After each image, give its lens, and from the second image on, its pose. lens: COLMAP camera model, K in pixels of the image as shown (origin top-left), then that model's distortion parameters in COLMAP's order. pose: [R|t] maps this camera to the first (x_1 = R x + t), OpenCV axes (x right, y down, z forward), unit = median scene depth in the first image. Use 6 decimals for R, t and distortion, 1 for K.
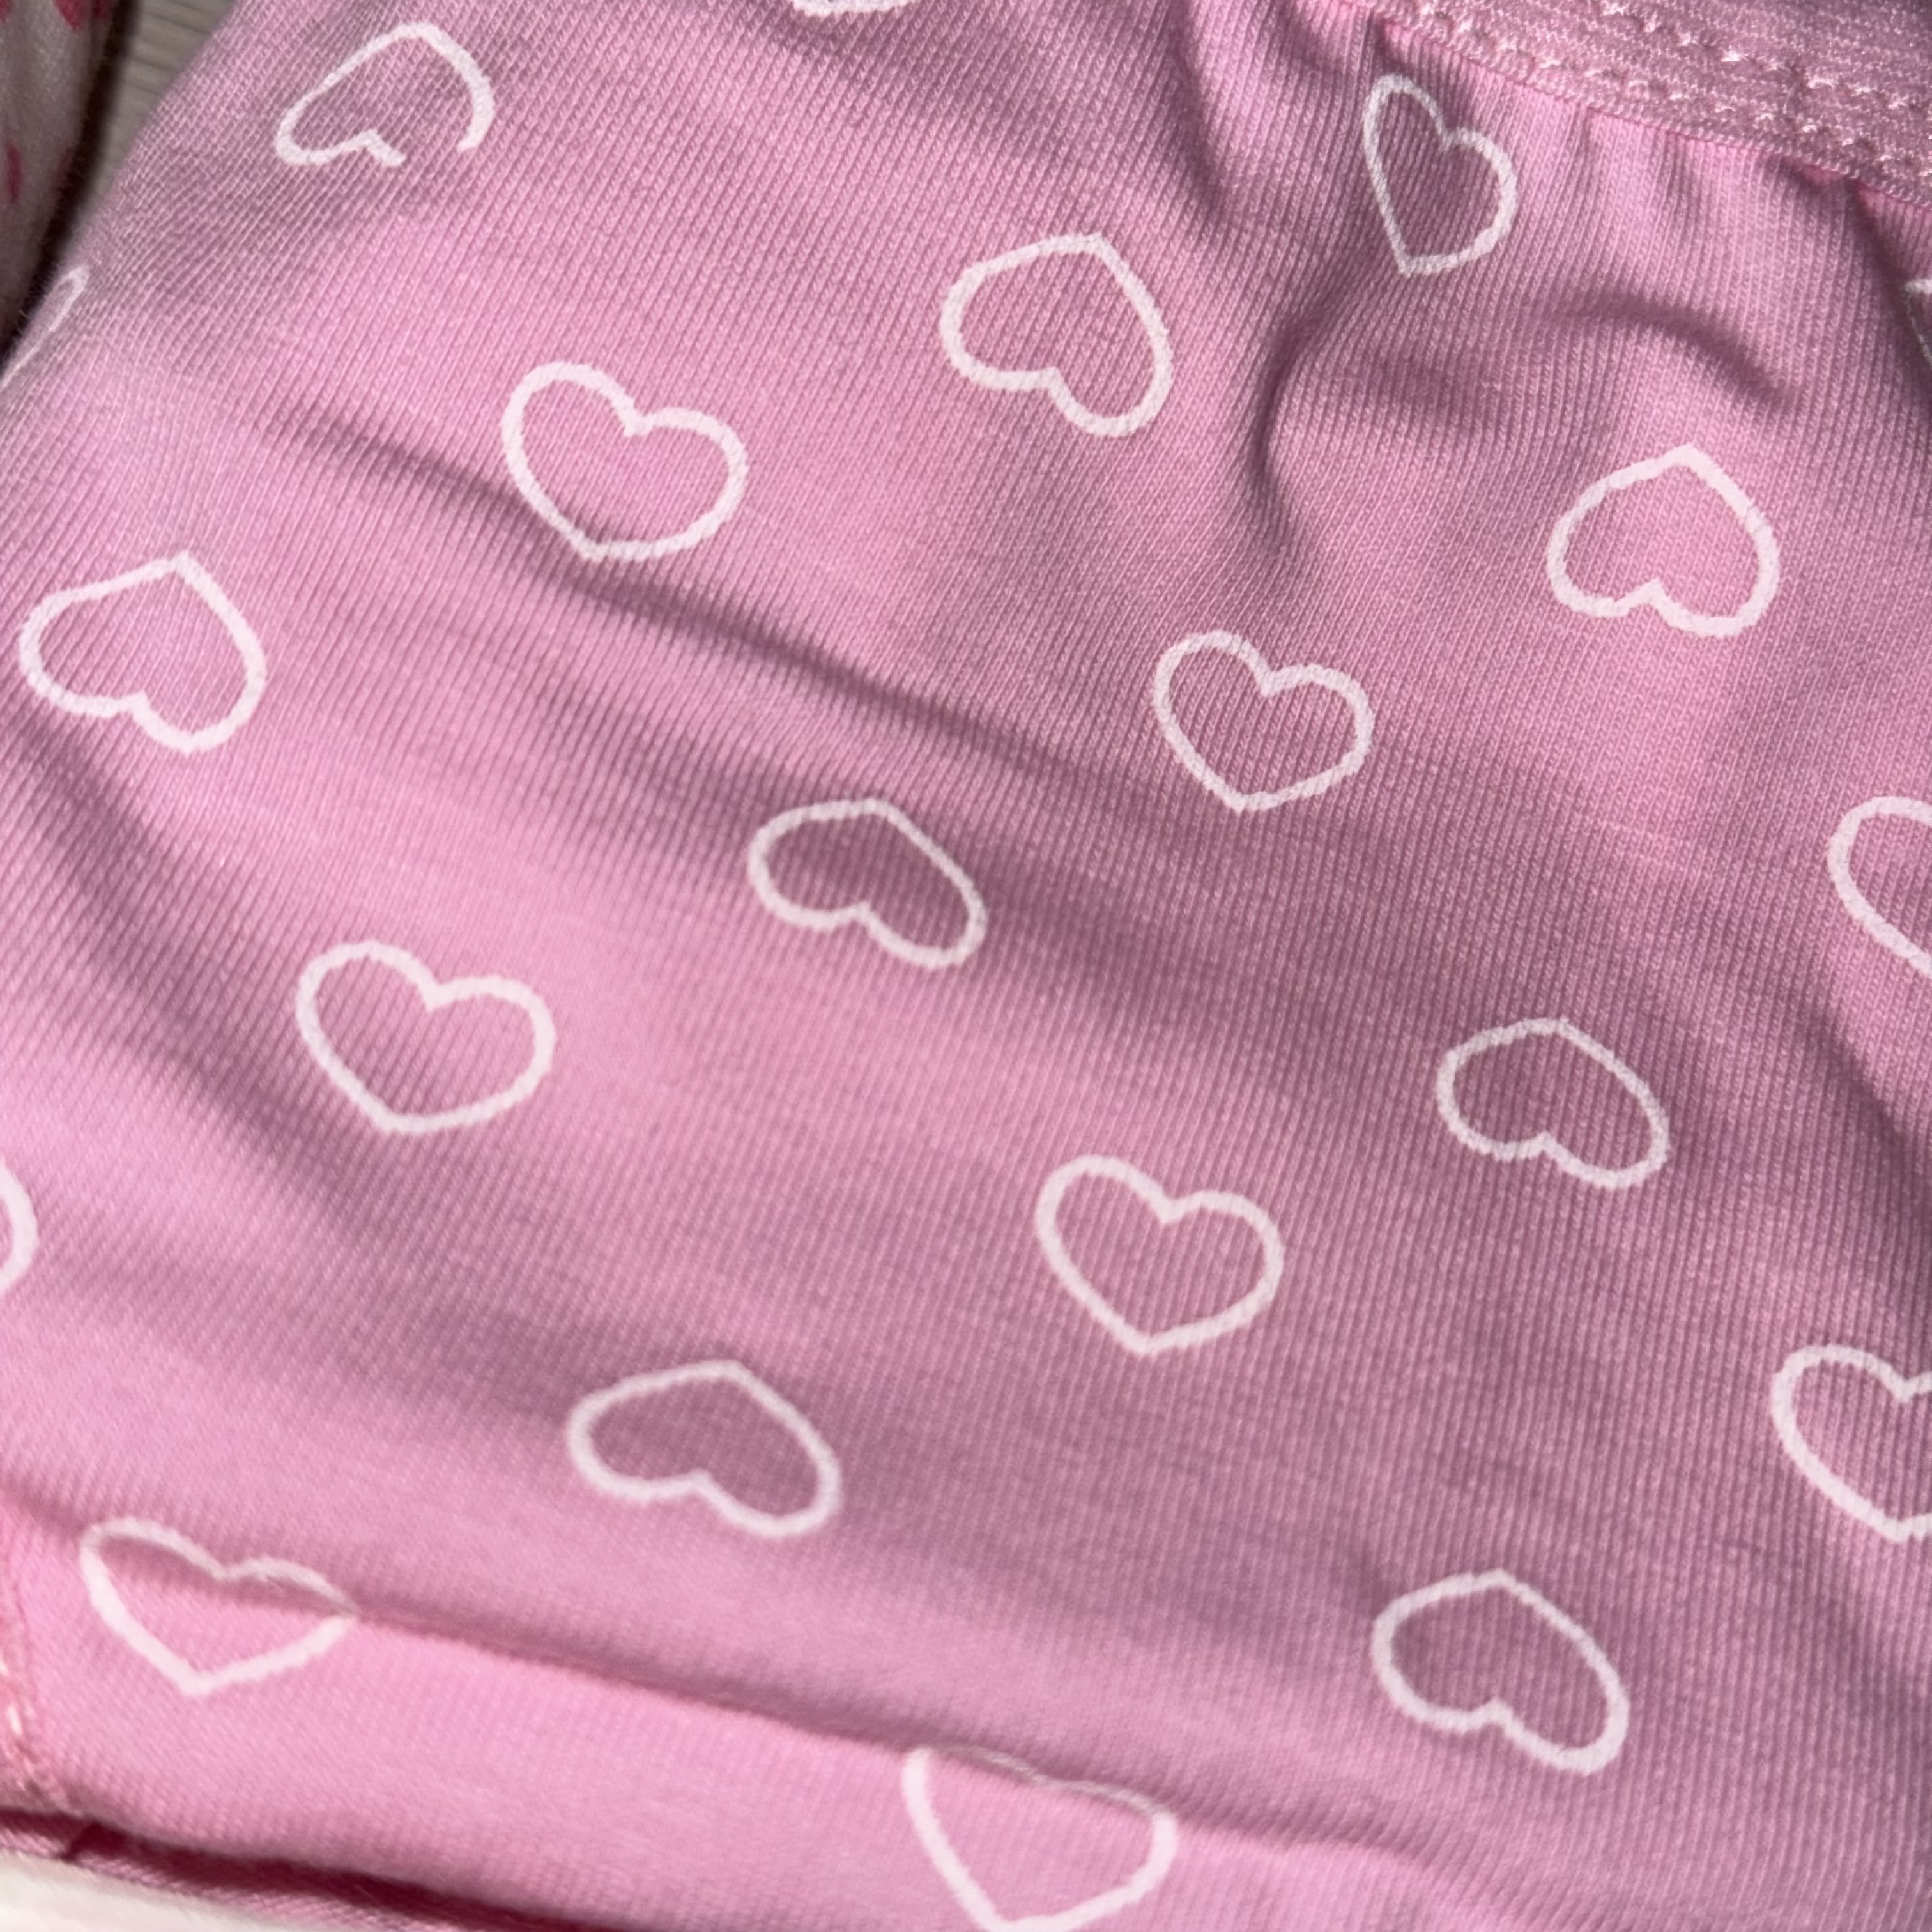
lens RADIAL K [[3650.4, 0, 966.0], [0, 3650.4, 966.0], [0, 0, 1]] dist [0.124317, -0.003338]
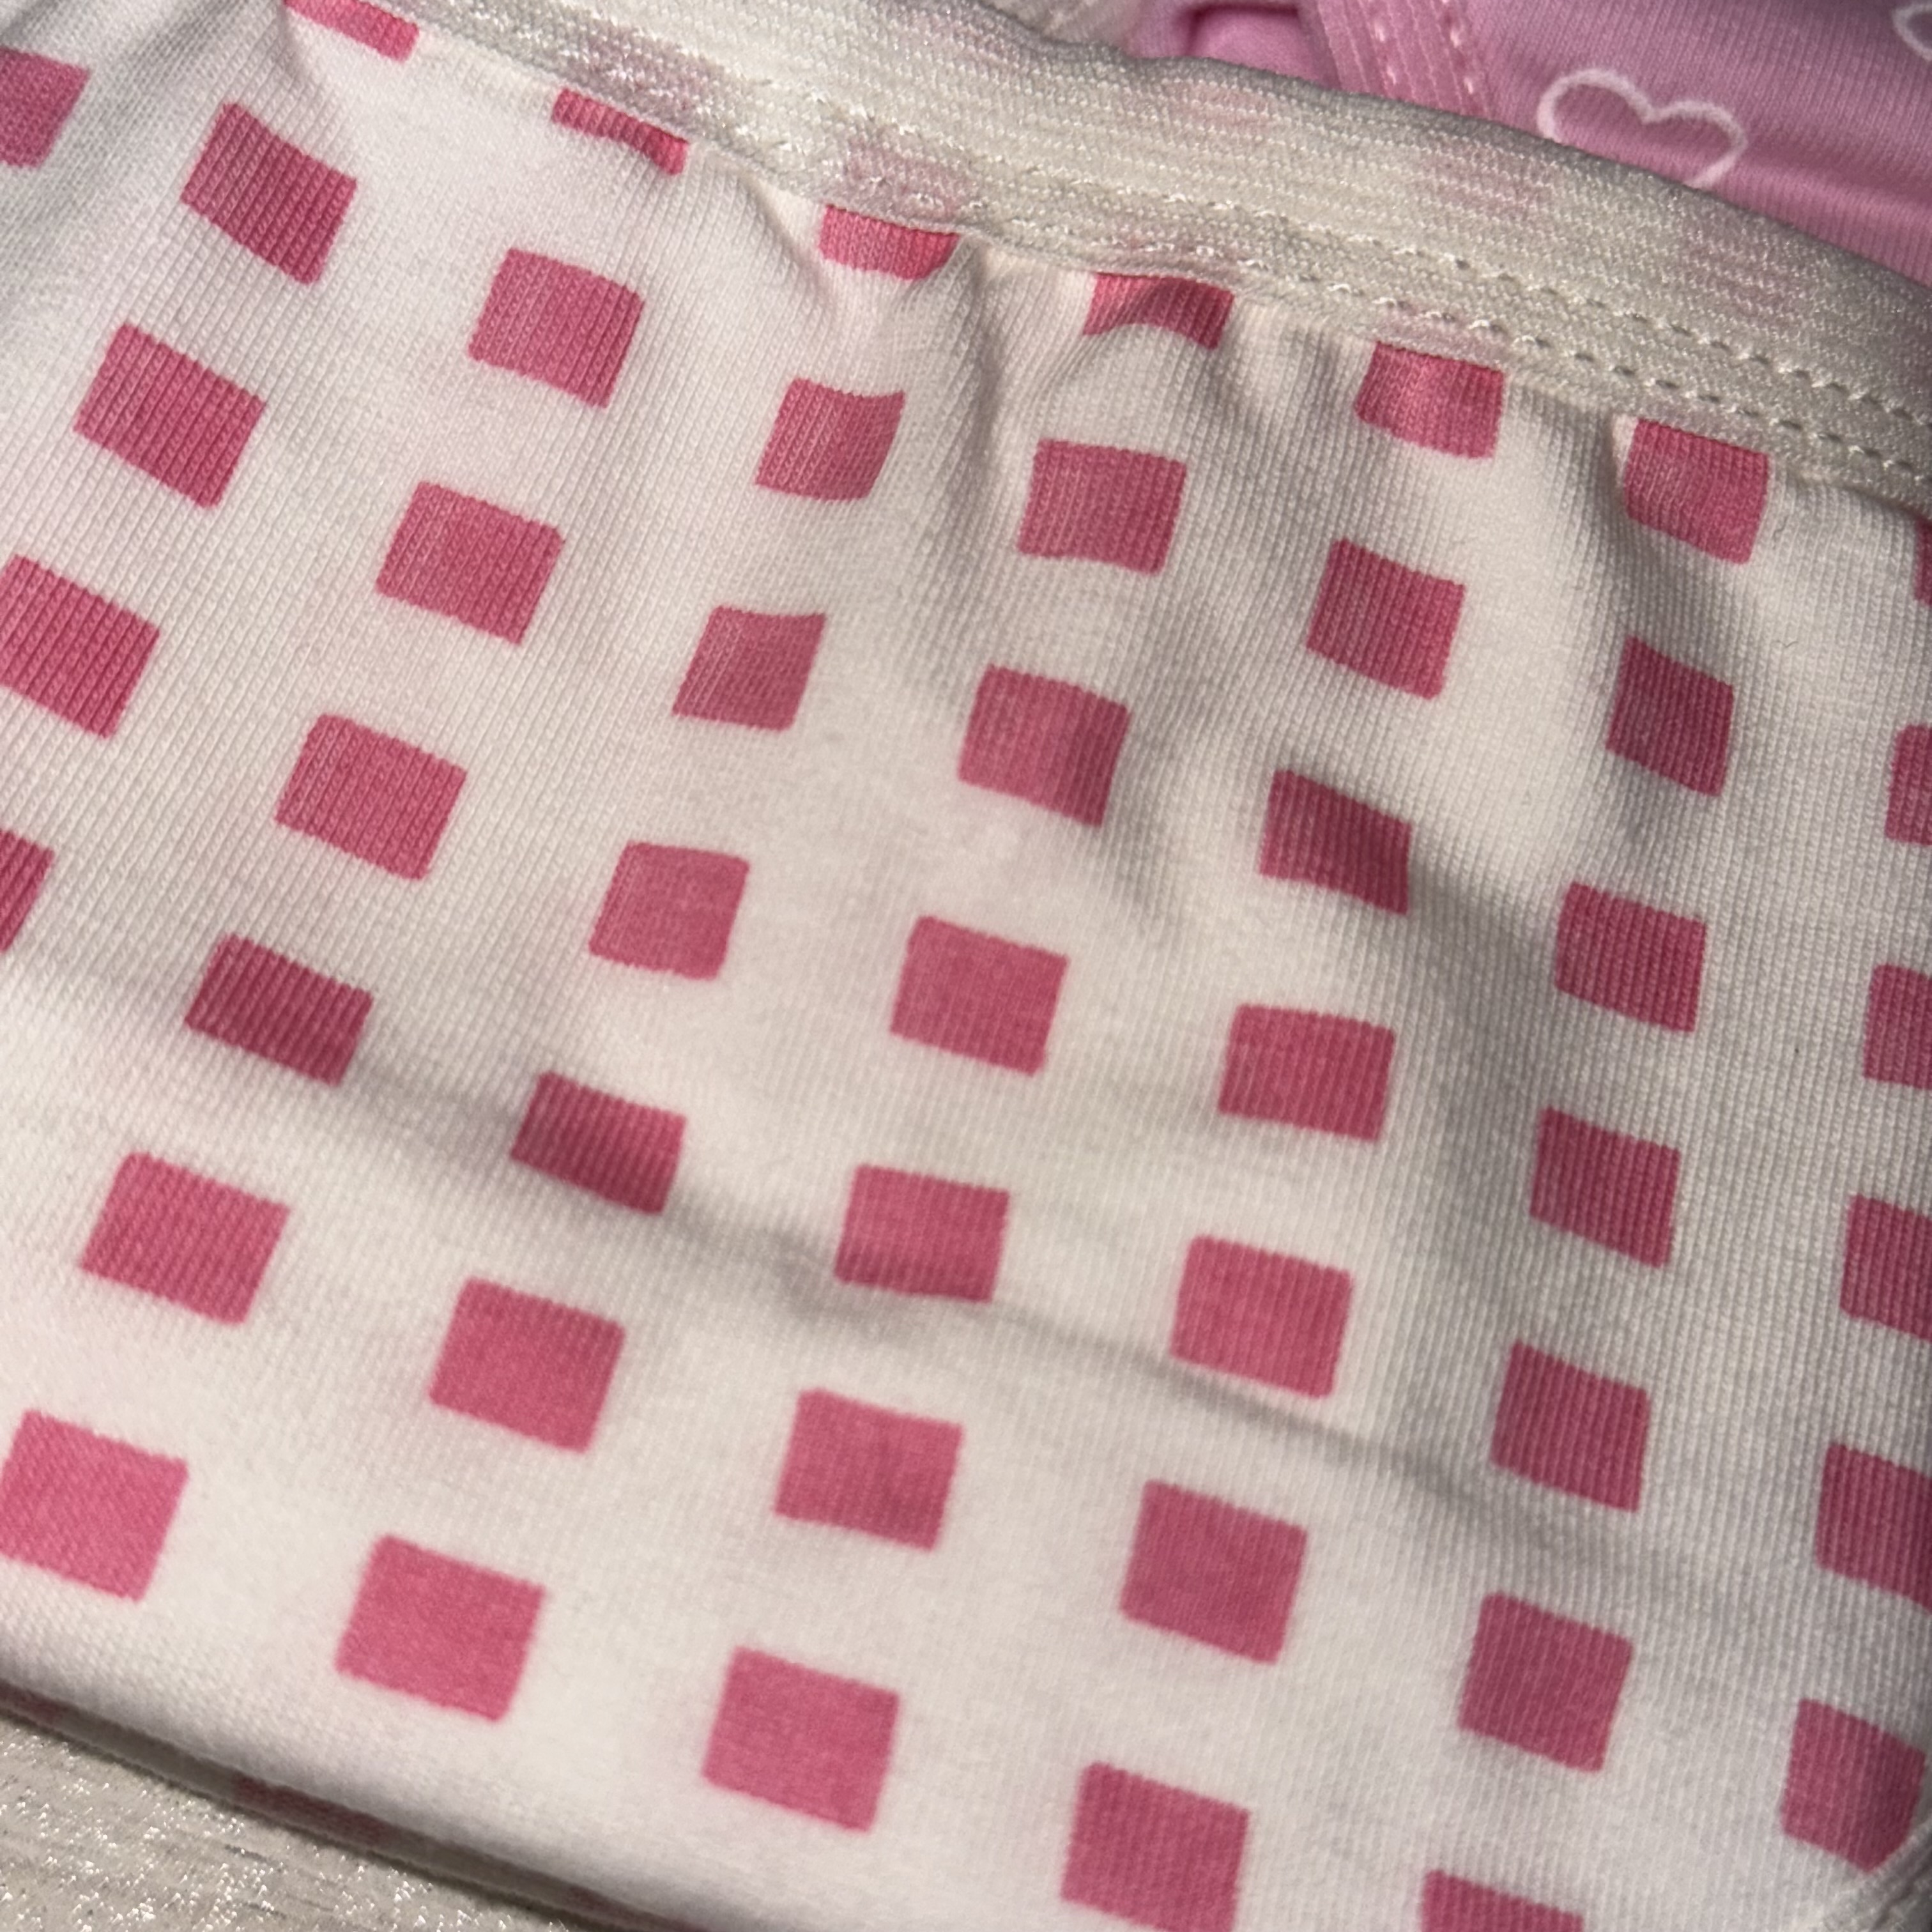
lens RADIAL K [[3650.4, 0, 966.0], [0, 3650.4, 966.0], [0, 0, 1]] dist [0.124317, -0.003338]
pose [[0.999916, 0.003756, 0.012429, -0.472919], [-0.004289, 0.999061, 0.043105, 0.422909], [-0.012256, -0.043155, 0.998993, -0.372018]]
